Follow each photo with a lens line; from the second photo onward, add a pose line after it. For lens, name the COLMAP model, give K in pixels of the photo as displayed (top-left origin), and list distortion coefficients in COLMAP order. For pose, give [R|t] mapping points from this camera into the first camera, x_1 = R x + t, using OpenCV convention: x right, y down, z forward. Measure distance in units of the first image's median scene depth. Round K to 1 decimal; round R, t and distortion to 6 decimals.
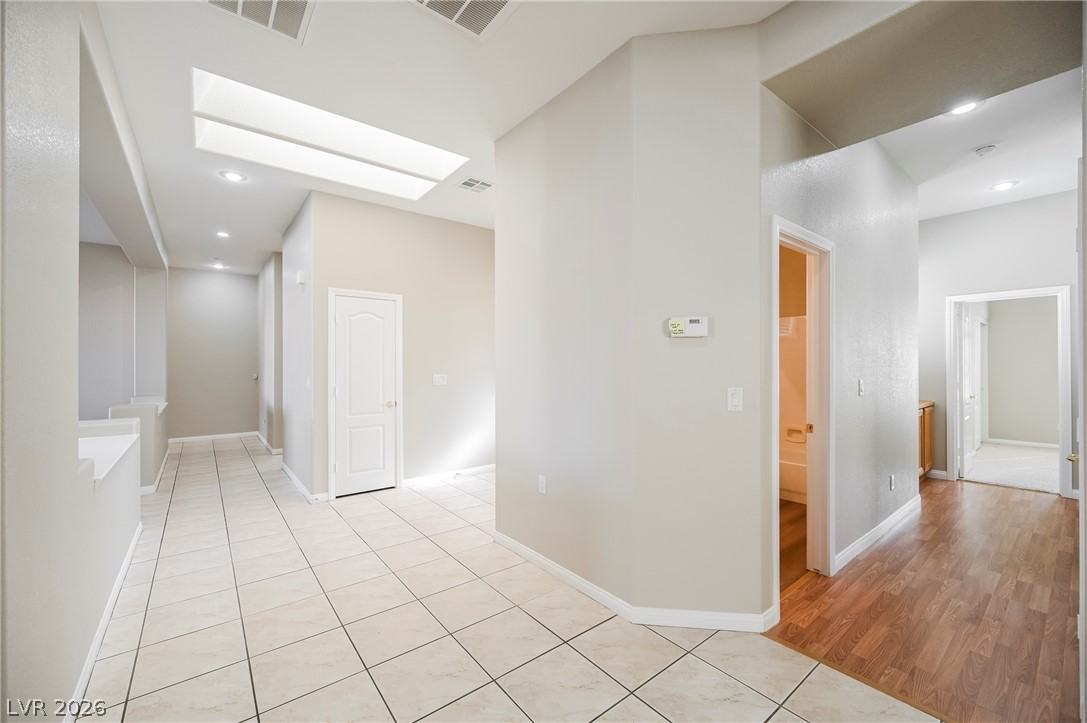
lens RADIAL K [[426.6, 0, 532.6], [0, 426.6, 361.8], [0, 0, 1]] dist [-0.001188, 0.000458]
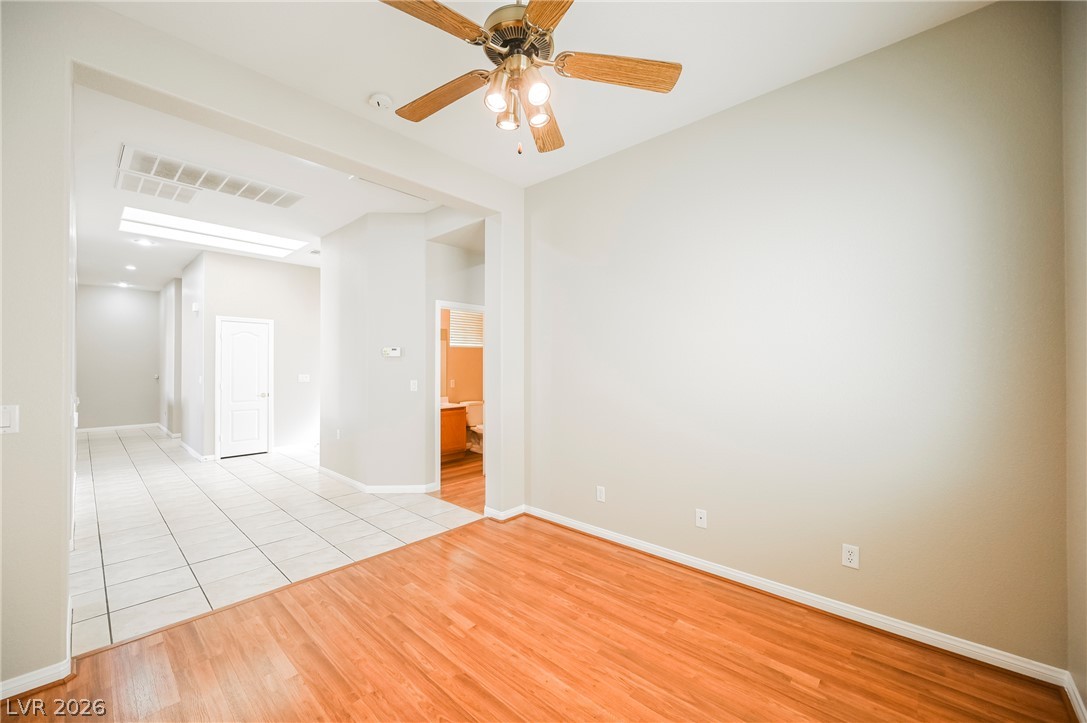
lens RADIAL K [[426.6, 0, 539.4], [0, 426.6, 360.3], [0, 0, 1]] dist [-0.001188, 0.000458]
pose [[0.986779, 0.004100, 0.162020, 0.299167], [-0.003511, 0.999986, -0.003920, -0.013787], [-0.162034, 0.003299, 0.986780, -0.491661]]
